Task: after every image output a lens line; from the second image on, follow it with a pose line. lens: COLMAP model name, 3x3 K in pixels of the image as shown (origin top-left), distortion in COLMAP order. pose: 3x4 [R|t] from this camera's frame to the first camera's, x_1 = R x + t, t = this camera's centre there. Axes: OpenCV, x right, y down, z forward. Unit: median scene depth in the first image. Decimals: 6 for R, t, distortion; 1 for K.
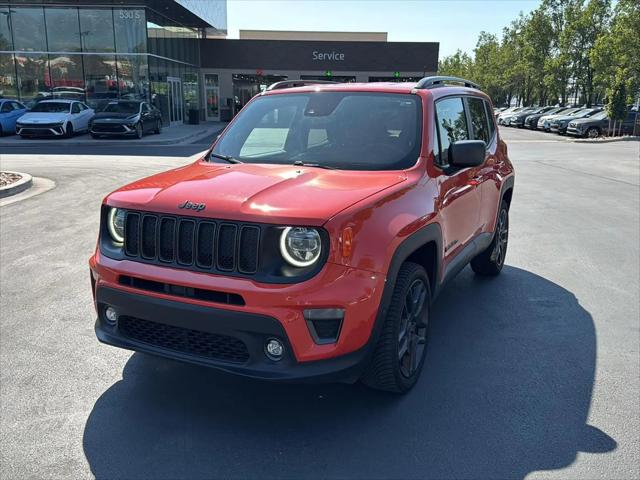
lens RADIAL K [[573.6, 0, 321.8], [0, 573.6, 240.6], [0, 0, 1]] dist [0.121762, -0.211310]
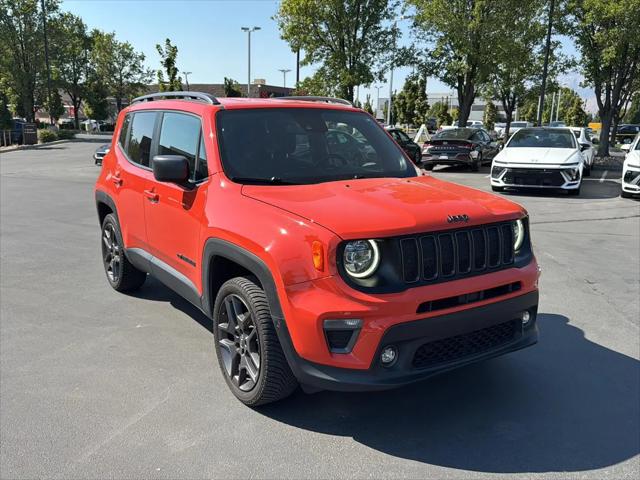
lens RADIAL K [[573.6, 0, 321.8], [0, 573.6, 240.6], [0, 0, 1]] dist [0.121762, -0.211310]
pose [[0.491733, -0.179829, 0.851974, -0.083550], [0.192014, 0.976750, 0.095342, -0.011188], [-0.849311, 0.116708, 0.514830, 0.044275]]
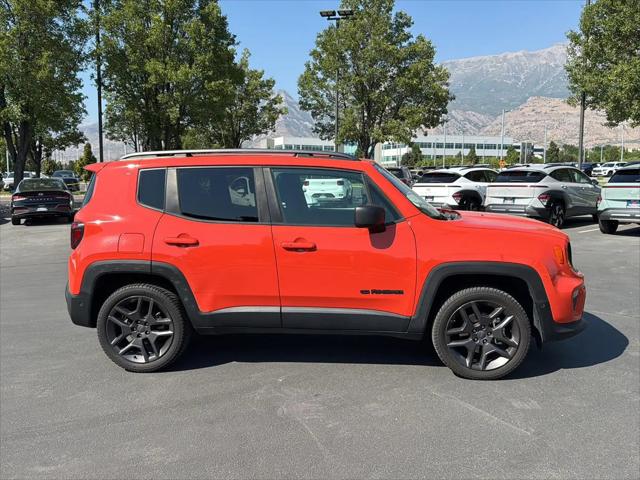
lens RADIAL K [[576.9, 0, 320.7], [0, 576.9, 248.0], [0, 0, 1]] dist [0.058713, -0.104362]
pose [[-0.363106, -0.130469, 0.922568, -0.110766], [0.210162, 0.953164, 0.217511, -0.036940], [-0.907737, 0.272868, -0.318680, 0.150754]]
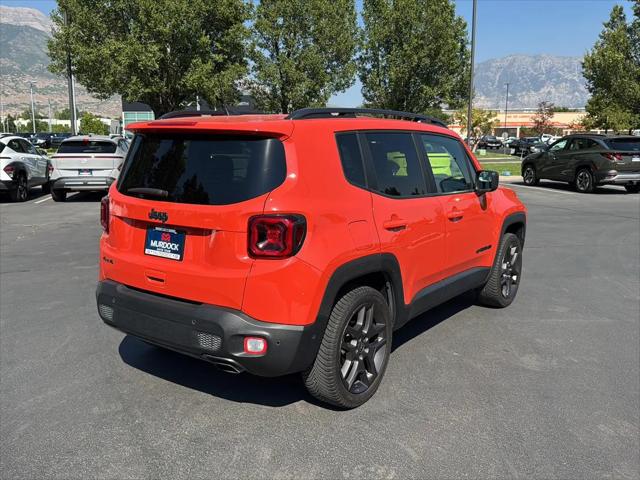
lens RADIAL K [[573.6, 0, 321.8], [0, 573.6, 240.6], [0, 0, 1]] dist [0.121762, -0.211310]
pose [[-0.986565, -0.045617, 0.156874, -0.003393], [0.017522, 0.925143, 0.379215, -0.051153], [-0.162430, 0.376869, -0.911914, 0.222592]]
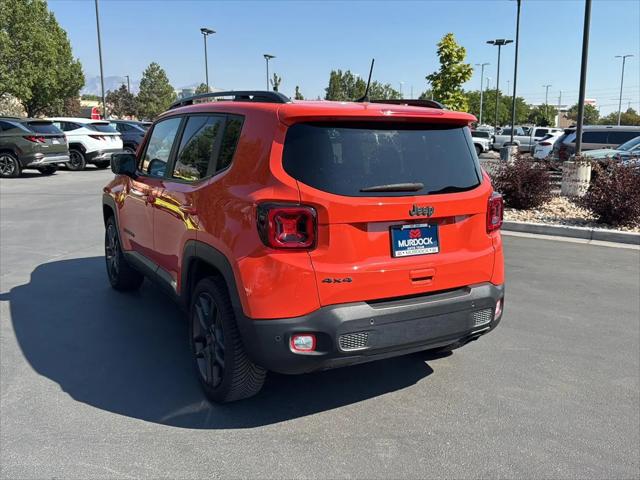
lens RADIAL K [[573.6, 0, 321.8], [0, 573.6, 240.6], [0, 0, 1]] dist [0.121762, -0.211310]
pose [[-0.556584, 0.136955, -0.819425, 0.098117], [-0.199795, 0.935307, 0.292031, -0.040267], [0.806410, 0.326257, -0.493214, 0.180617]]
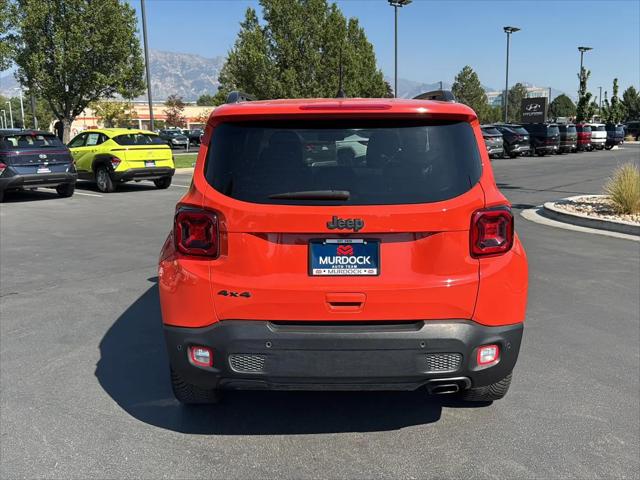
lens RADIAL K [[573.6, 0, 321.8], [0, 573.6, 240.6], [0, 0, 1]] dist [0.121762, -0.211310]
pose [[-0.896245, 0.079406, -0.436394, 0.060037], [-0.096131, 0.925689, 0.365868, -0.045603], [0.433018, 0.369858, -0.822010, 0.203716]]
